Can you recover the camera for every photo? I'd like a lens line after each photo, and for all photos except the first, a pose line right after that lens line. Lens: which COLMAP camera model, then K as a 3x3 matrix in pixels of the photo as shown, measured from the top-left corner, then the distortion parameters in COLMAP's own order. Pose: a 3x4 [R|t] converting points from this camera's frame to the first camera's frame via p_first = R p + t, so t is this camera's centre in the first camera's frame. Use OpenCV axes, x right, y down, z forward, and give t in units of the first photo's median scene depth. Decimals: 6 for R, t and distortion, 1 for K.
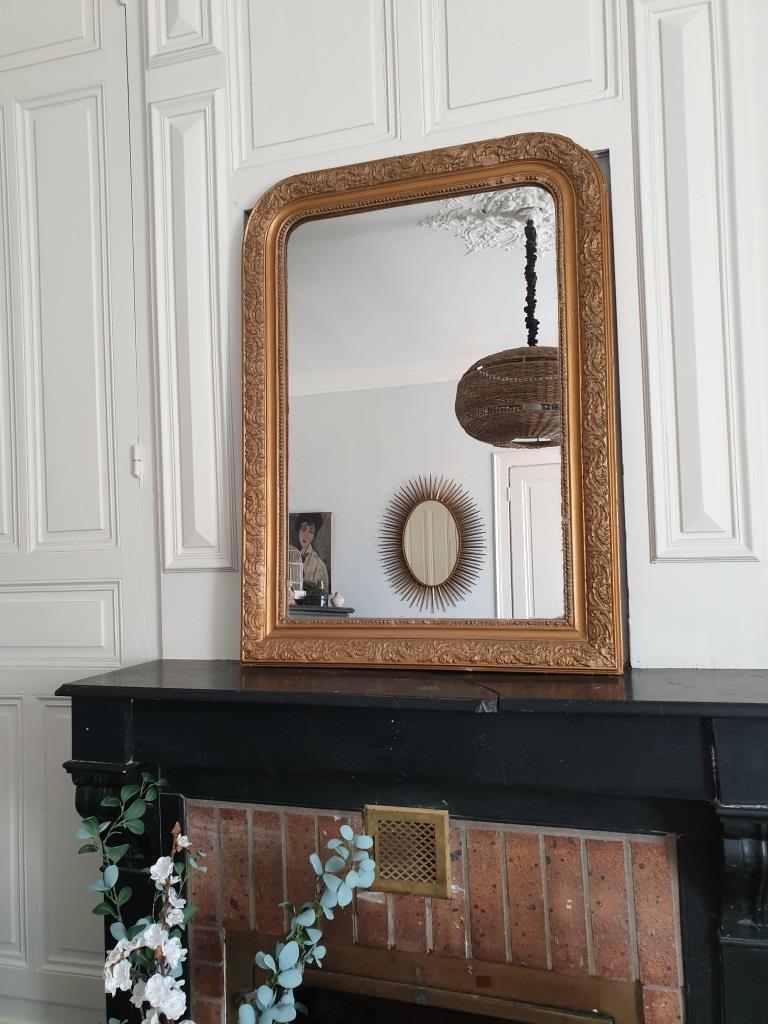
lens RADIAL K [[880.5, 0, 387.9], [0, 880.5, 512.8], [0, 0, 1]] dist [-0.006575, 0.078878]
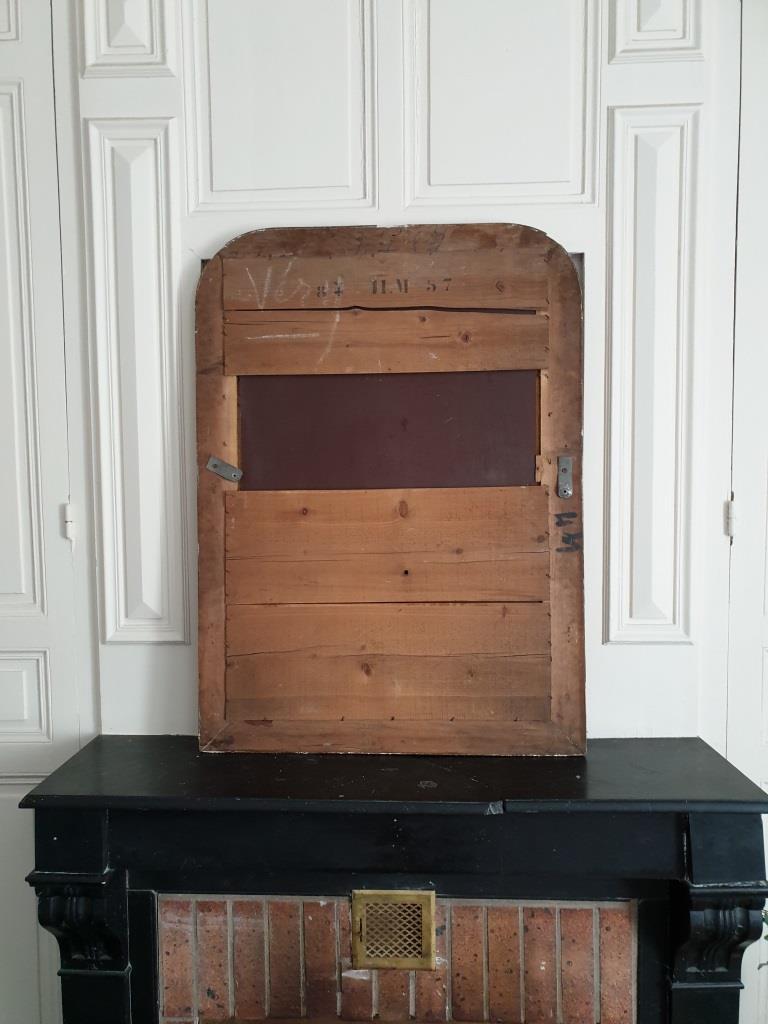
lens RADIAL K [[880.5, 0, 381.0], [0, 880.5, 506.6], [0, 0, 1]] dist [-0.006575, 0.078878]
pose [[0.958111, 0.009112, 0.286253, -0.287024], [-0.037609, 0.994841, 0.094215, -0.210309], [-0.283918, -0.101034, 0.953511, 0.044882]]
